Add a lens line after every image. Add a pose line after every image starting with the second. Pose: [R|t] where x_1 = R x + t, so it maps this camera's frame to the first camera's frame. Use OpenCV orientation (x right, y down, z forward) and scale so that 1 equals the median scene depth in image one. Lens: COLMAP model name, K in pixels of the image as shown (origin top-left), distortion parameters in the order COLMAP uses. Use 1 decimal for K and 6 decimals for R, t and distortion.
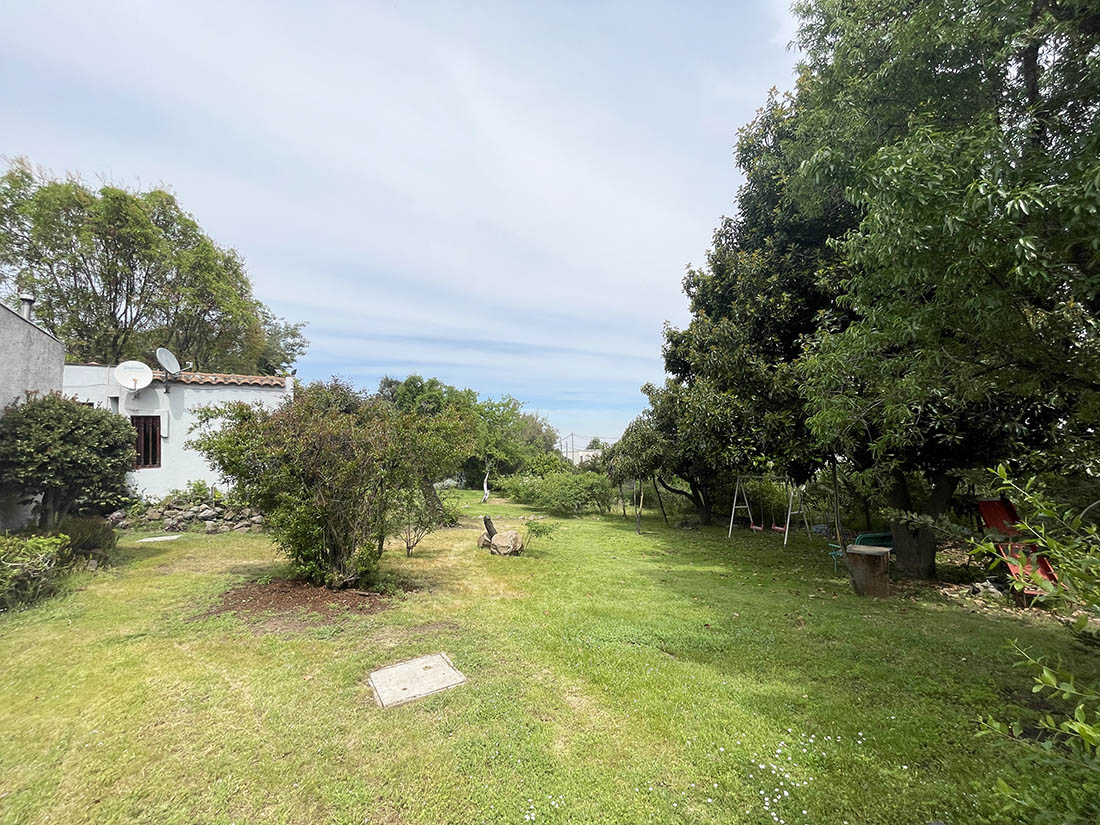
lens RADIAL K [[448.7, 0, 548.3], [0, 448.7, 409.2], [0, 0, 1]] dist [-0.000118, 0.000148]
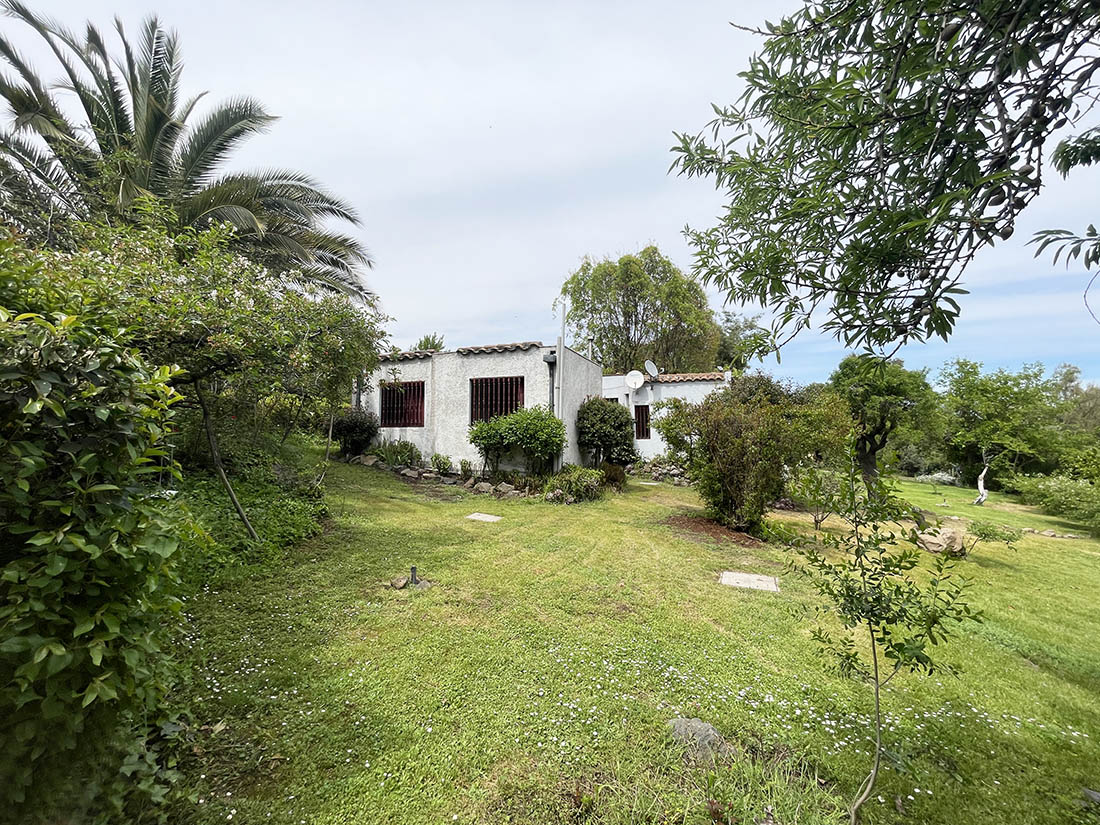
lens RADIAL K [[448.7, 0, 548.3], [0, 448.7, 409.2], [0, 0, 1]] dist [-0.000118, 0.000148]
pose [[0.560084, -0.008287, -0.828395, 0.203823], [0.042719, 0.998909, 0.018890, -0.014378], [0.827334, -0.045969, 0.559826, -0.133802]]
